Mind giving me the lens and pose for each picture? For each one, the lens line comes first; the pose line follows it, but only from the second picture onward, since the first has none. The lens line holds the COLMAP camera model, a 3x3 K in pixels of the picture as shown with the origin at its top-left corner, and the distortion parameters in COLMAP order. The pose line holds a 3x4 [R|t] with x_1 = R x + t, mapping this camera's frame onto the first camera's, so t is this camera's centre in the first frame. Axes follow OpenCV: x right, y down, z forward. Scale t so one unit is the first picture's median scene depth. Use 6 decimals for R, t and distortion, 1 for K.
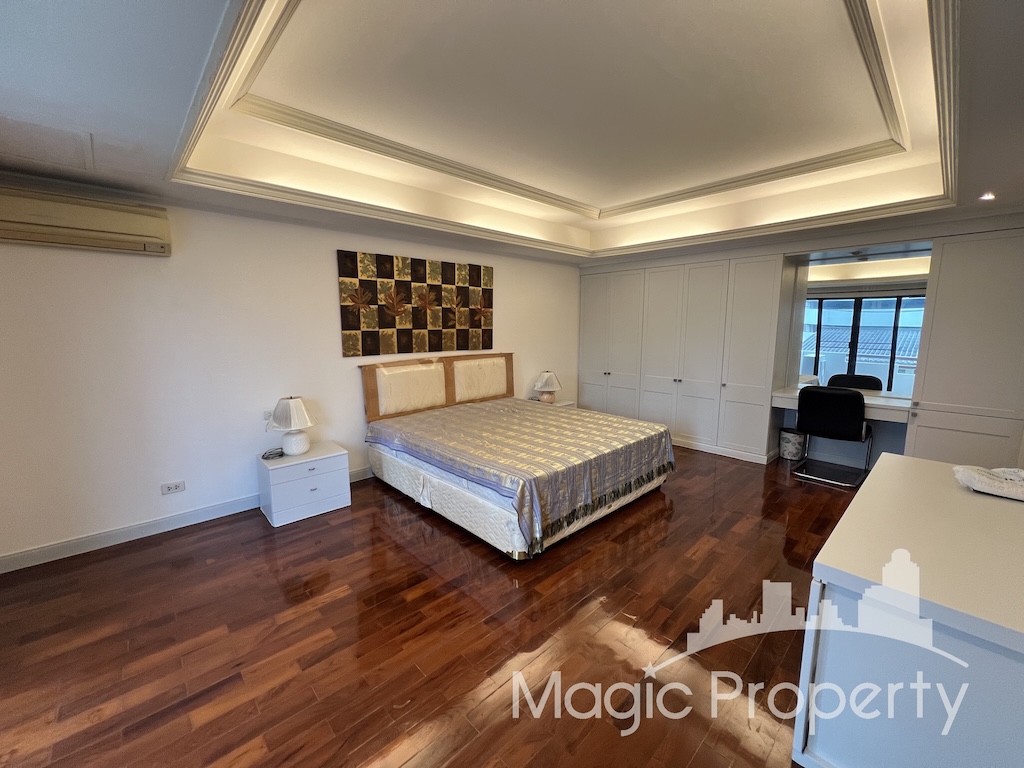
lens RADIAL K [[410.5, 0, 511.0], [0, 410.5, 381.8], [0, 0, 1]] dist [-0.001792, -0.000073]
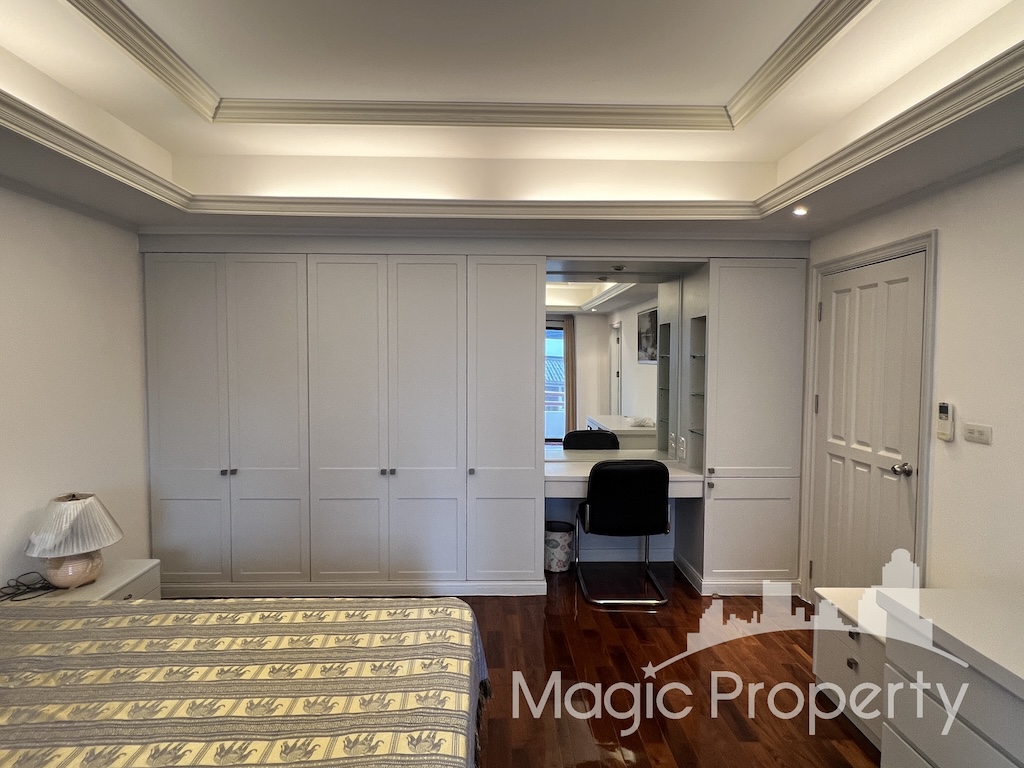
lens RADIAL K [[557.2, 0, 507.4], [0, 557.2, 384.4], [0, 0, 1]] dist [-0.002885, -0.001154]
pose [[0.664614, -0.034000, 0.746413, -0.023416], [0.098663, 0.994210, -0.042563, -0.081425], [-0.740644, 0.101932, 0.664121, 0.474321]]
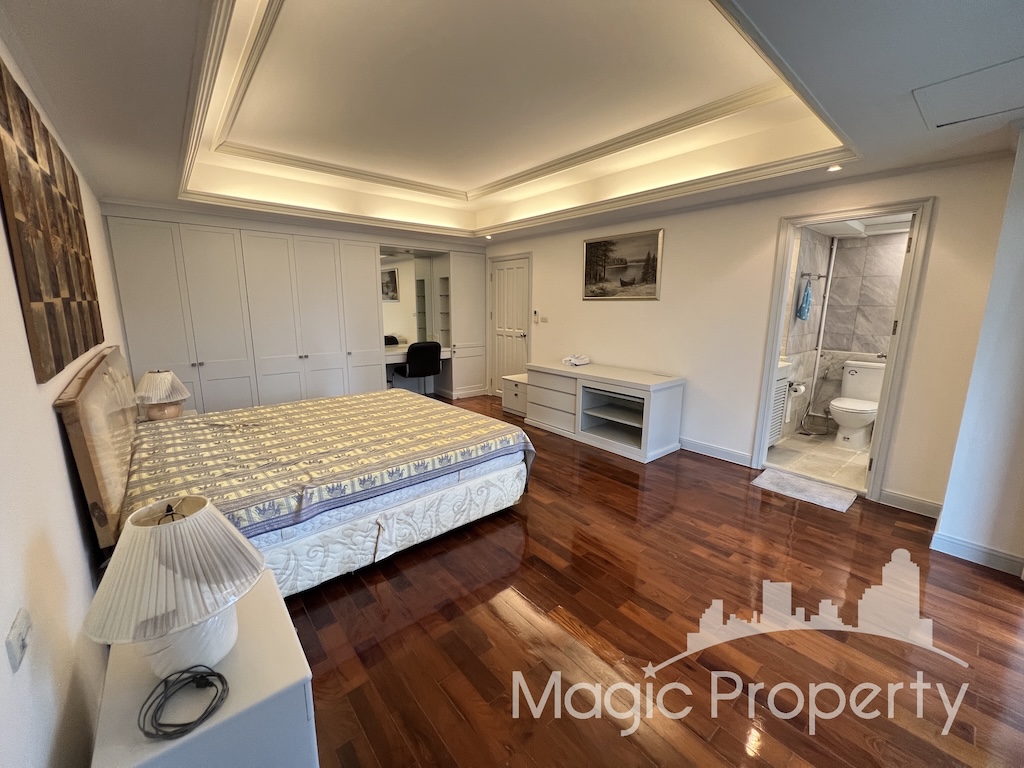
lens RADIAL K [[410.5, 0, 511.0], [0, 410.5, 381.8], [0, 0, 1]] dist [-0.001792, -0.000073]
pose [[0.050501, -0.184443, 0.981545, -0.623263], [0.131205, 0.975506, 0.176558, -0.061202], [-0.990068, 0.119867, 0.073464, 0.531825]]
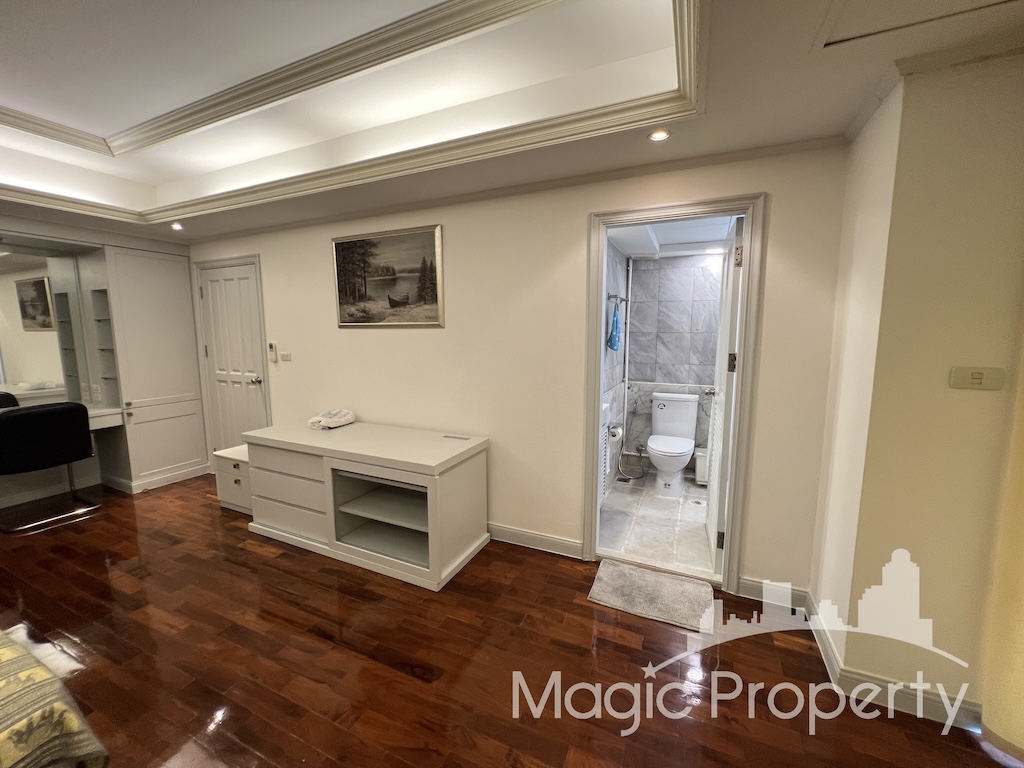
lens RADIAL K [[410.5, 0, 511.0], [0, 410.5, 381.8], [0, 0, 1]] dist [-0.001792, -0.000073]
pose [[-0.379938, -0.112809, 0.918107, -0.276024], [0.128130, 0.976550, 0.173013, -0.047138], [-0.916095, 0.183371, -0.356575, 0.384716]]
